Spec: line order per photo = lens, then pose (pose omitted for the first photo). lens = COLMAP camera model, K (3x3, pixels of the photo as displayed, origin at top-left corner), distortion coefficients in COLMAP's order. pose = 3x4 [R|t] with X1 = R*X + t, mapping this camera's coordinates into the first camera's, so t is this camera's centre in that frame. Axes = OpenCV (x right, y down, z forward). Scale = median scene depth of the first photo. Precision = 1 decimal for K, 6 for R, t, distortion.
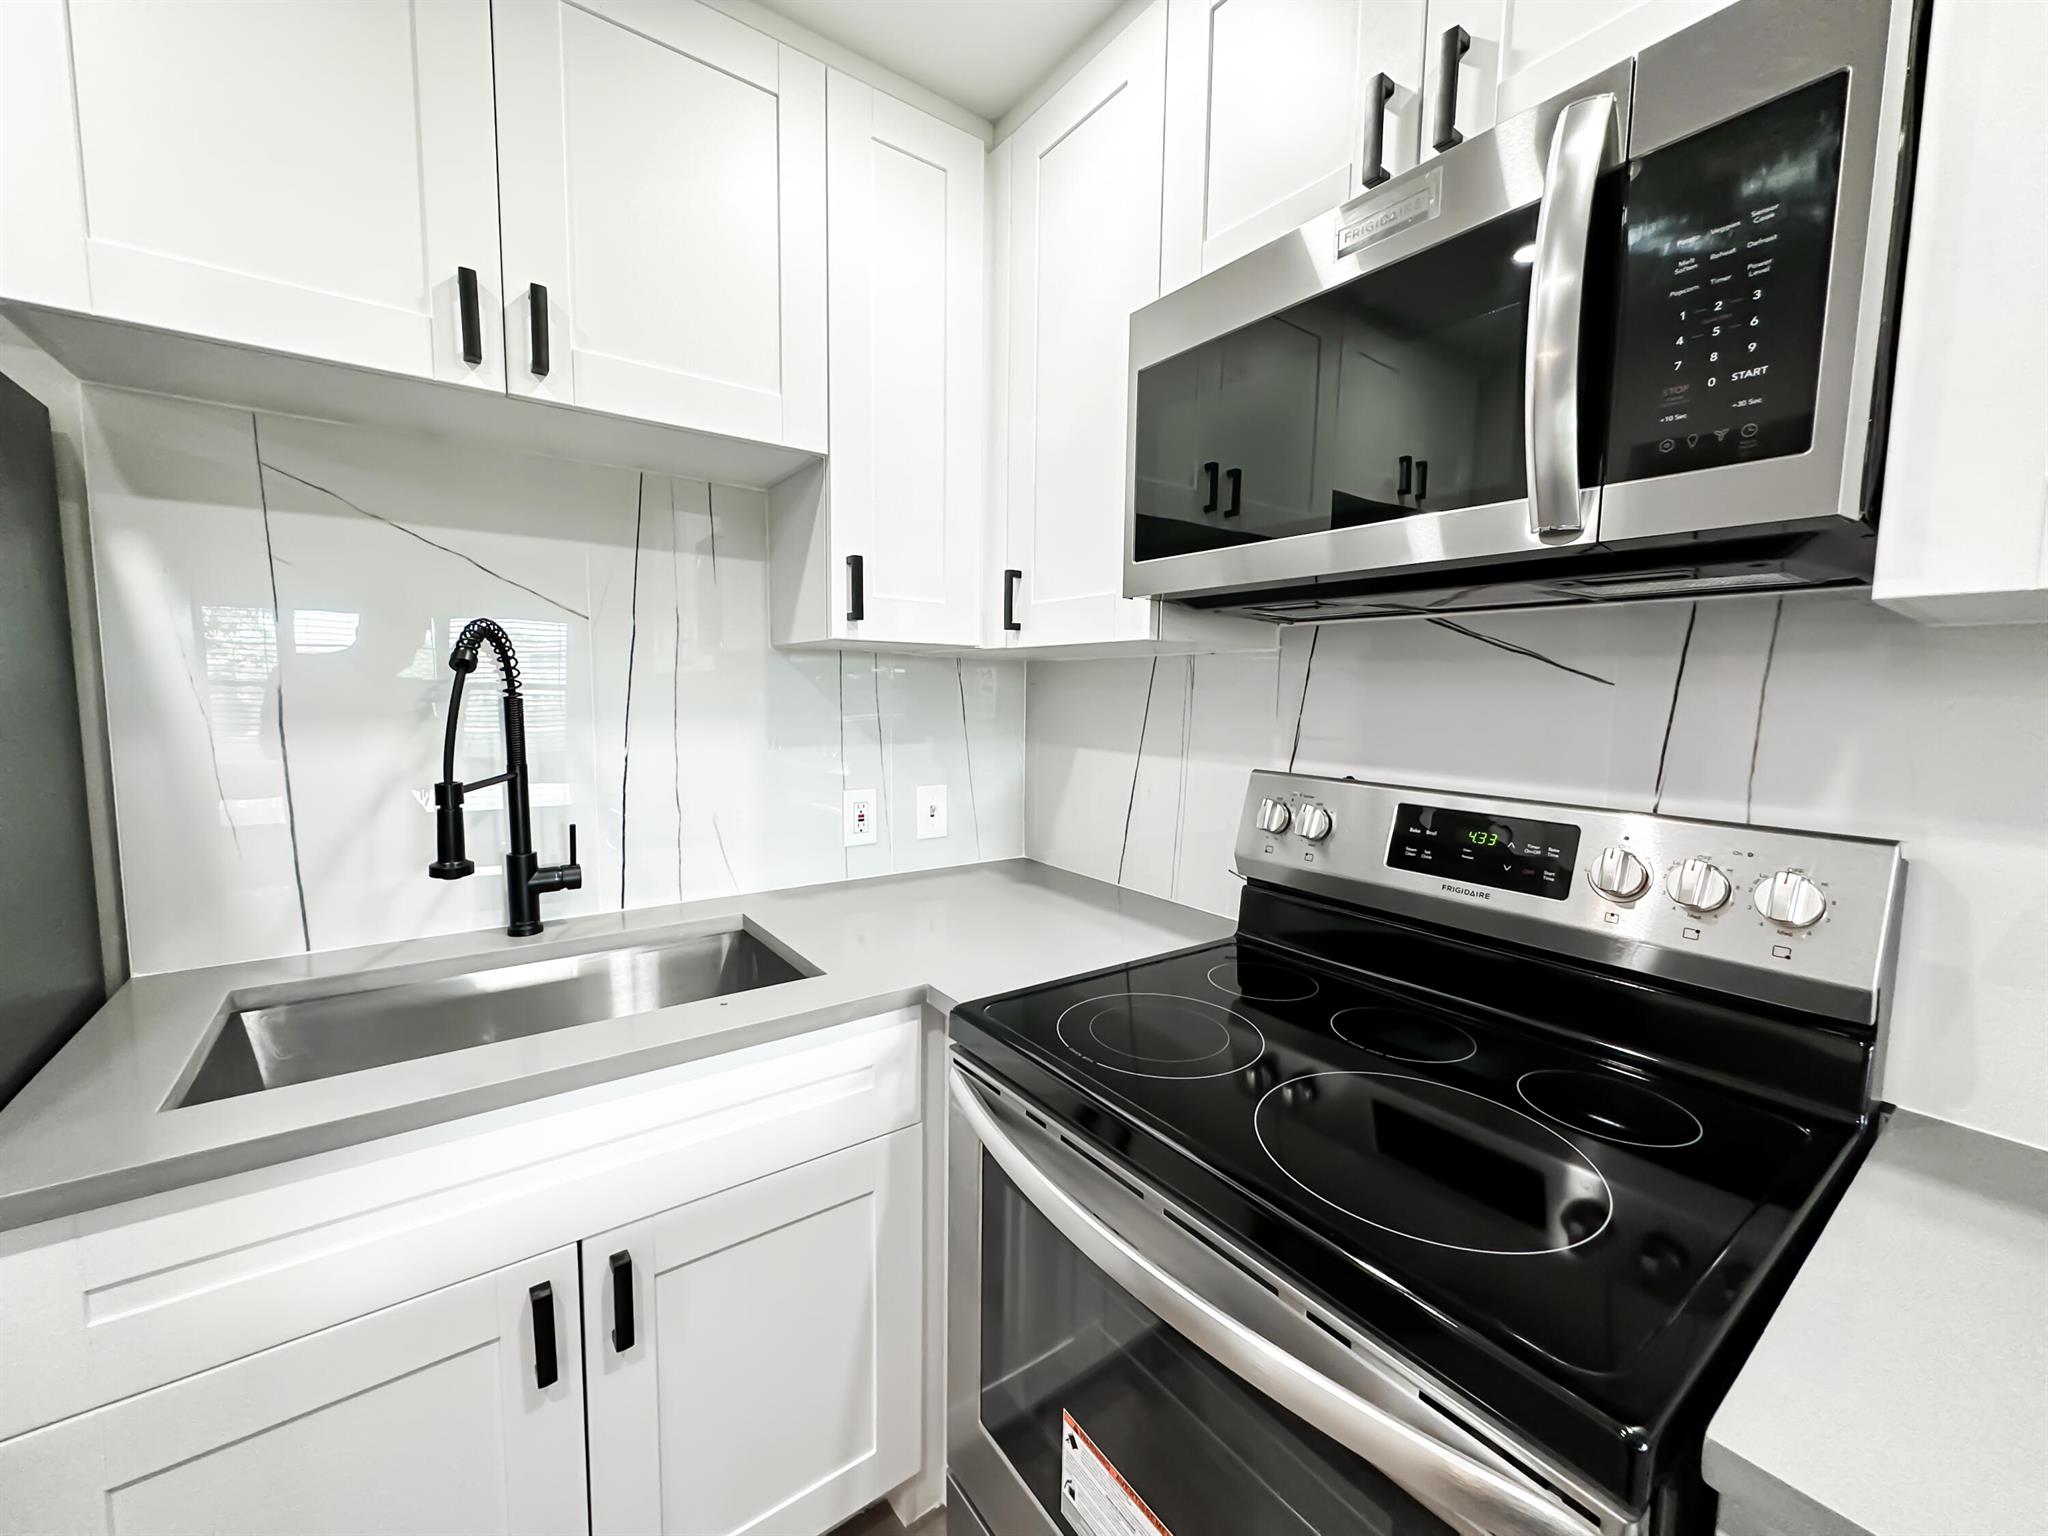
lens RADIAL K [[816.0, 0, 1022.2], [0, 816.0, 766.6], [0, 0, 1]] dist [-0.004670, 0.001270]
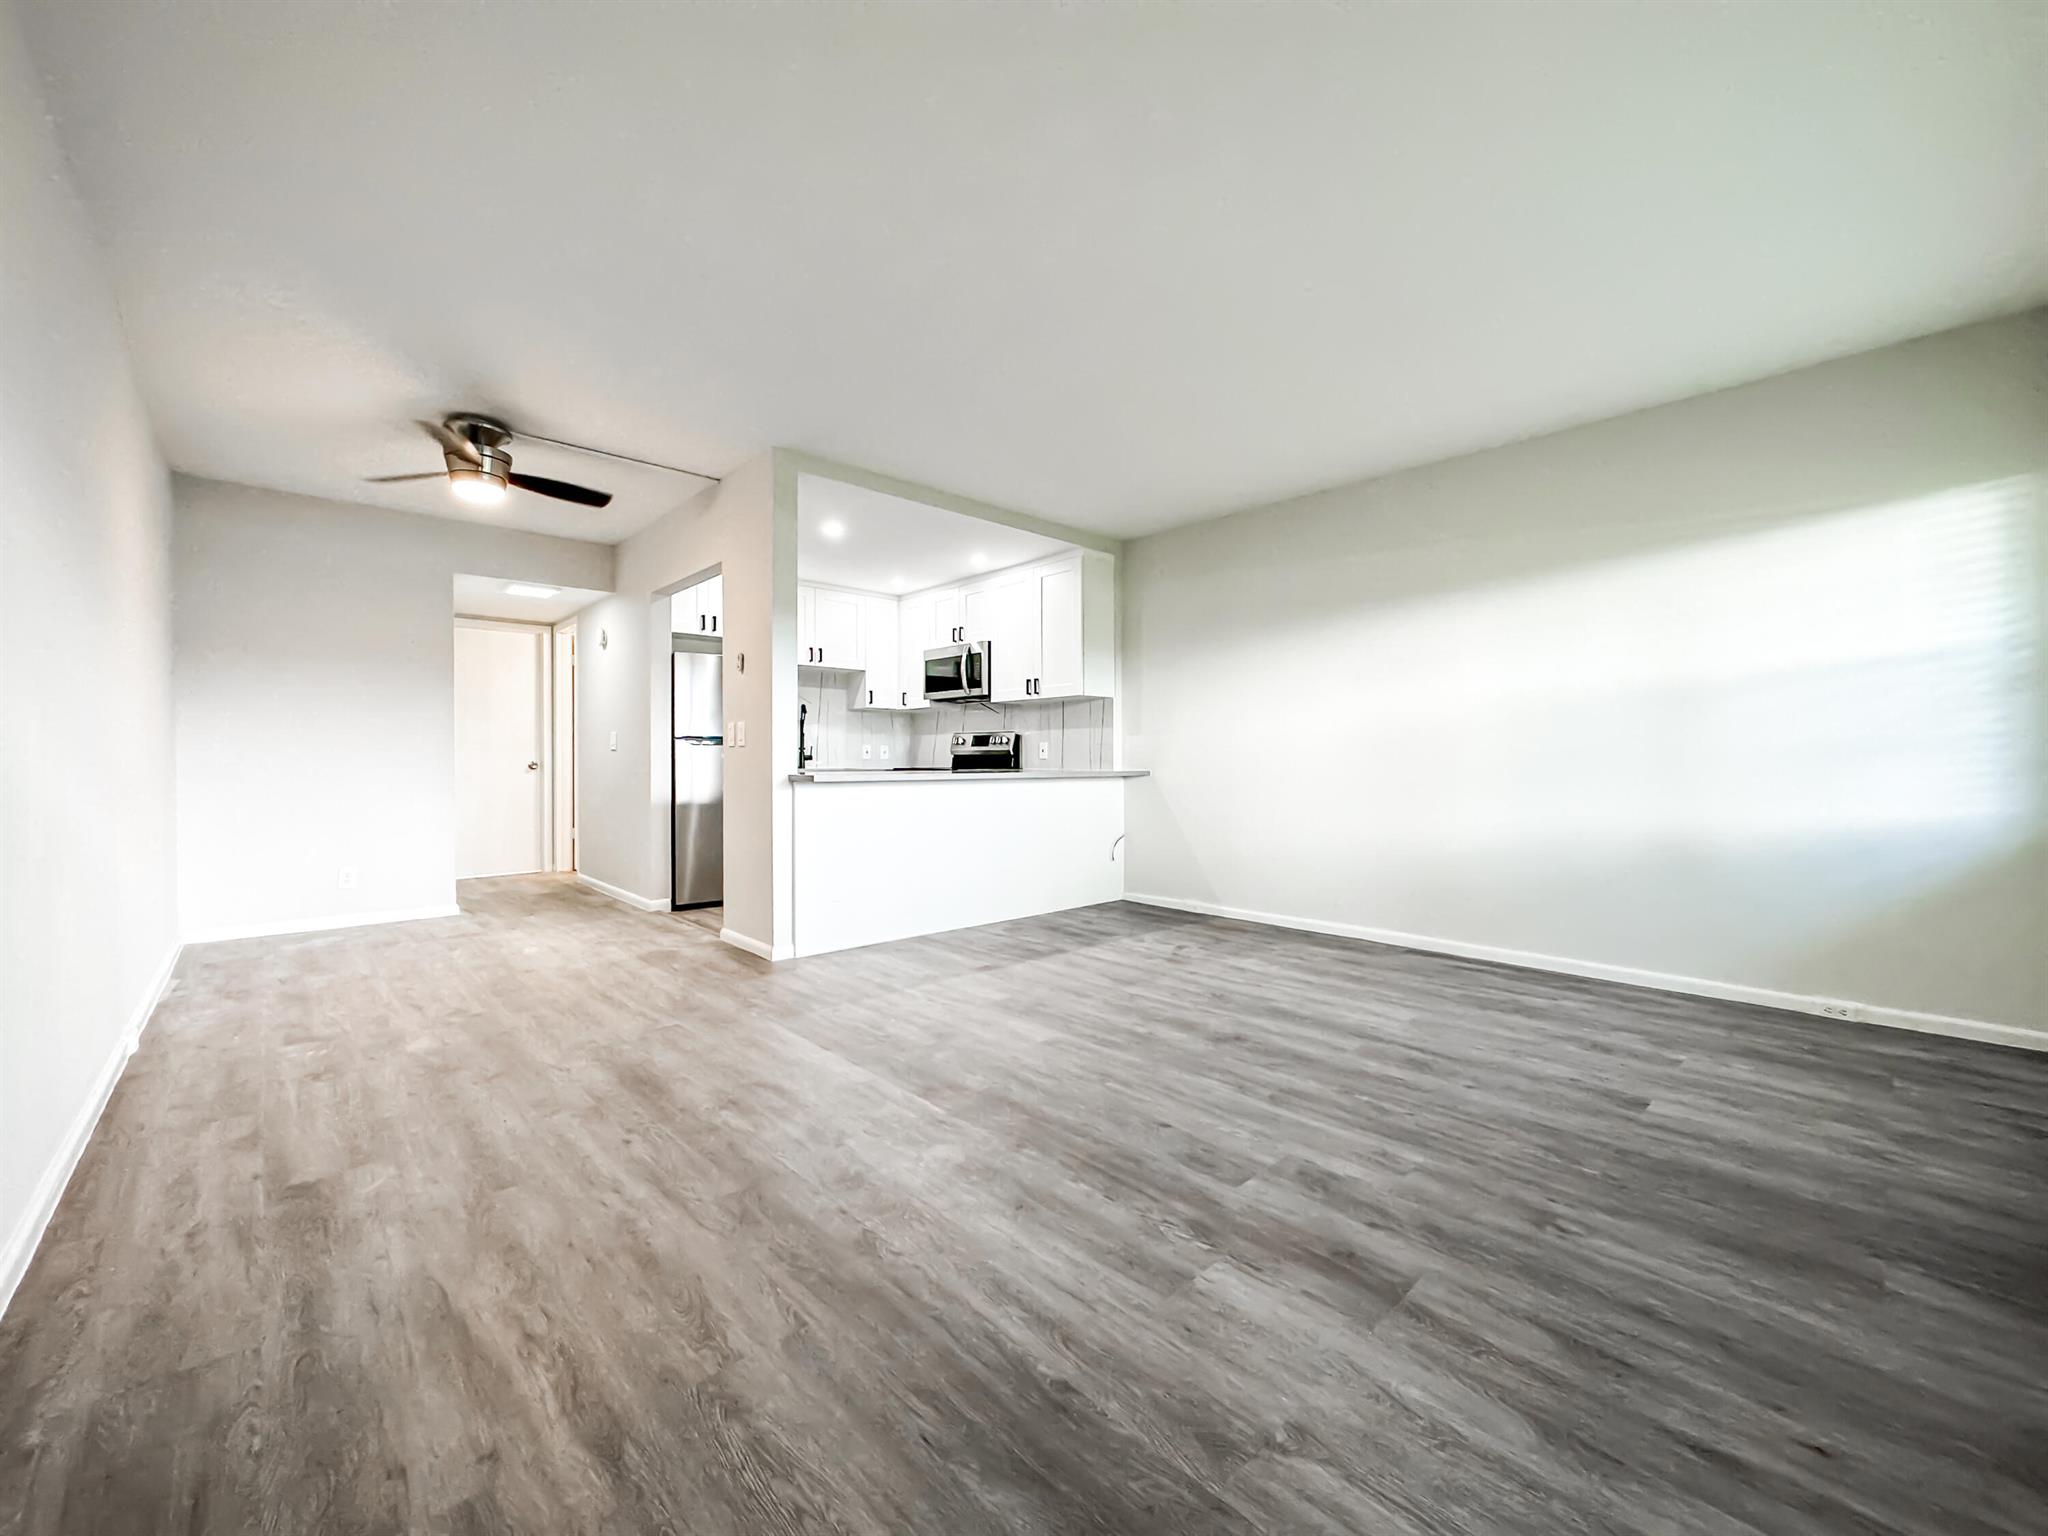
lens RADIAL K [[816.0, 0, 1022.2], [0, 816.0, 766.6], [0, 0, 1]] dist [-0.004670, 0.001270]
pose [[0.994255, -0.013868, 0.106135, 0.204005], [0.022723, 0.996317, -0.082679, 0.748407], [-0.104597, 0.084616, 0.990908, -4.699074]]
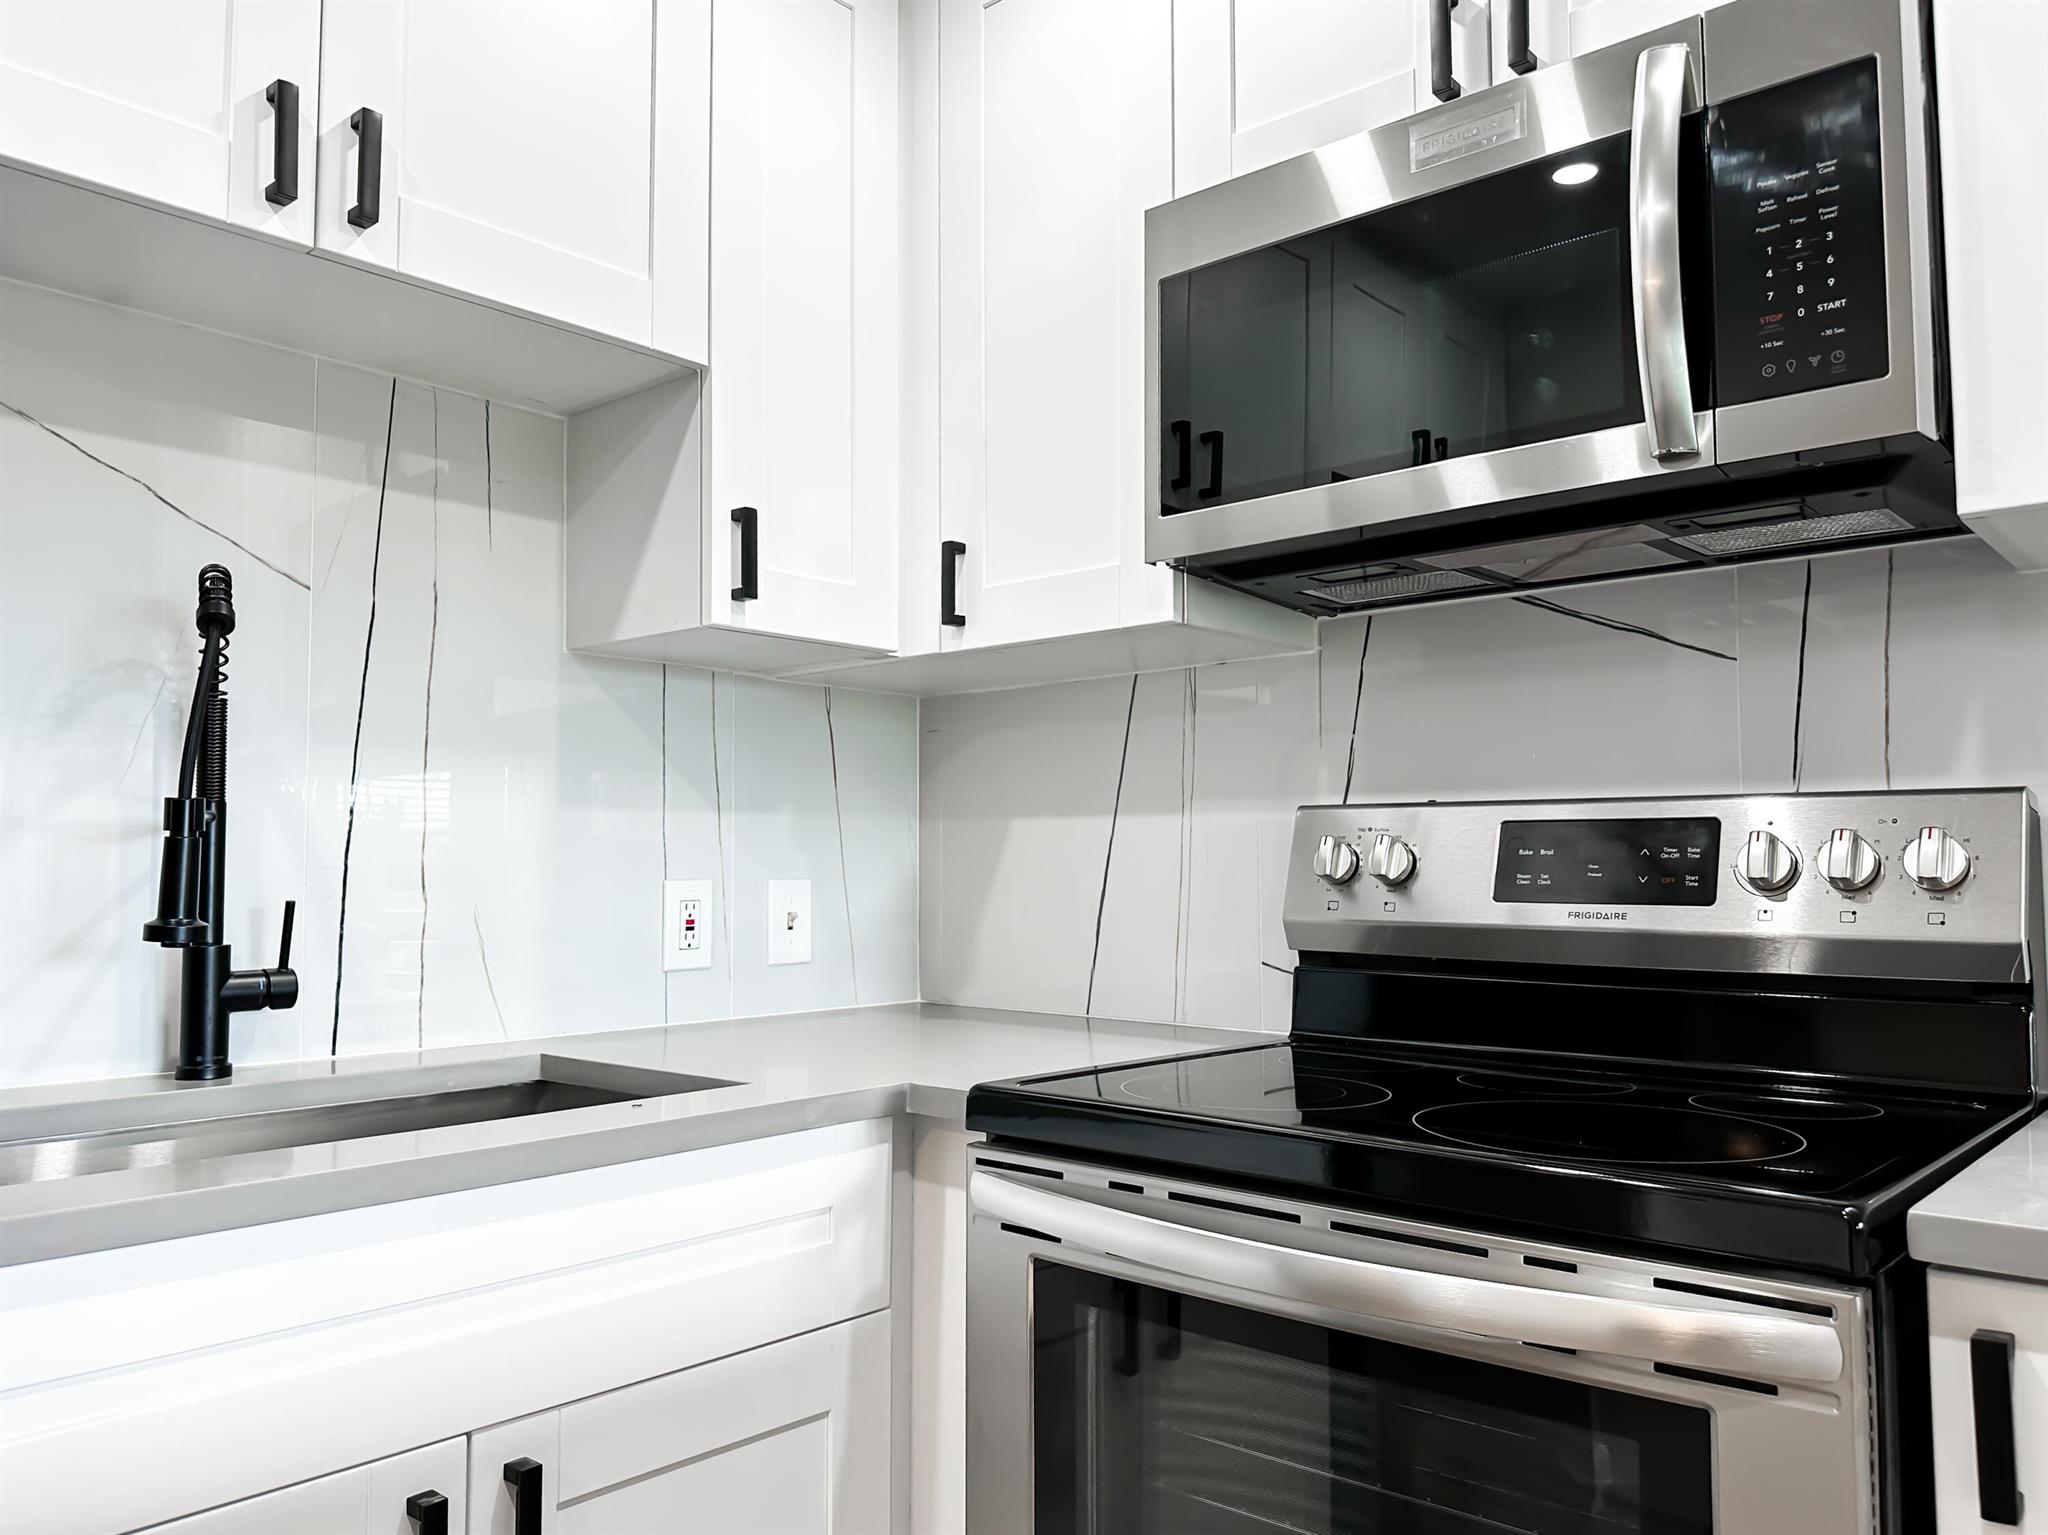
lens RADIAL K [[1513.3, 0, 1024.0], [0, 1513.3, 767.5], [0, 0, 1]] dist [0.074291, -0.105620]
pose [[0.977756, -0.000834, 0.209745, -0.299066], [0.033756, 0.987582, -0.153433, 0.206664], [-0.207013, 0.157100, 0.965643, -0.332573]]
